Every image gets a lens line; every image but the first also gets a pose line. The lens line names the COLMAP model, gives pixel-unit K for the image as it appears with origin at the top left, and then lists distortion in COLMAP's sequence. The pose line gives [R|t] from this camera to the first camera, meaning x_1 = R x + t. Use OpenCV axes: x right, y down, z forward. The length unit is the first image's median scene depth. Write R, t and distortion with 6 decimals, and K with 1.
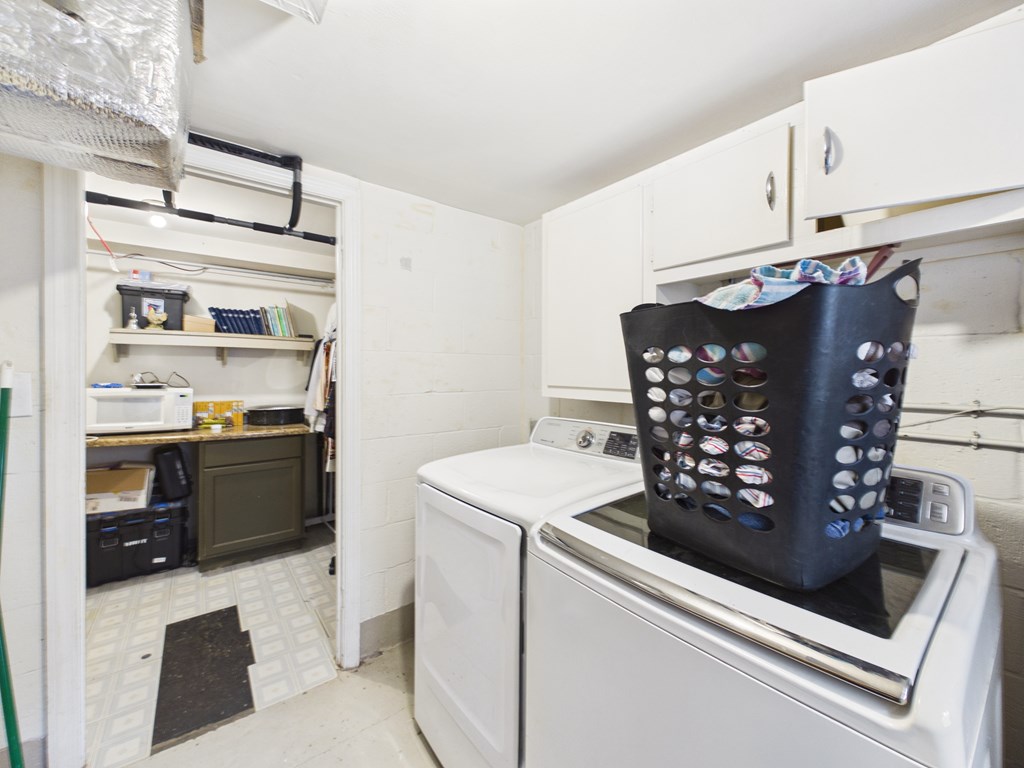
lens RADIAL K [[414.4, 0, 511.5], [0, 414.4, 371.4], [0, 0, 1]] dist [0.003748, -0.000198]
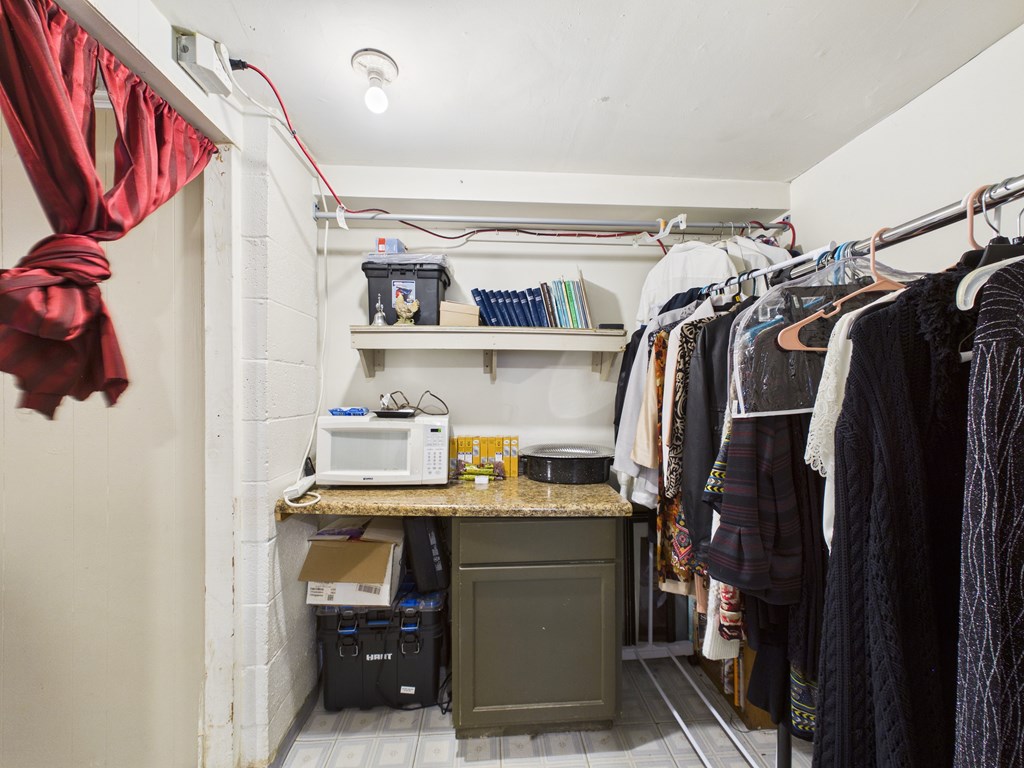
lens RADIAL K [[414.4, 0, 512.2], [0, 414.4, 380.2], [0, 0, 1]] dist [0.003748, -0.000198]
pose [[0.832099, -0.017397, -0.554355, -0.340982], [0.003623, 0.999657, -0.025934, 0.001803], [0.554616, 0.019571, 0.831876, 0.528189]]
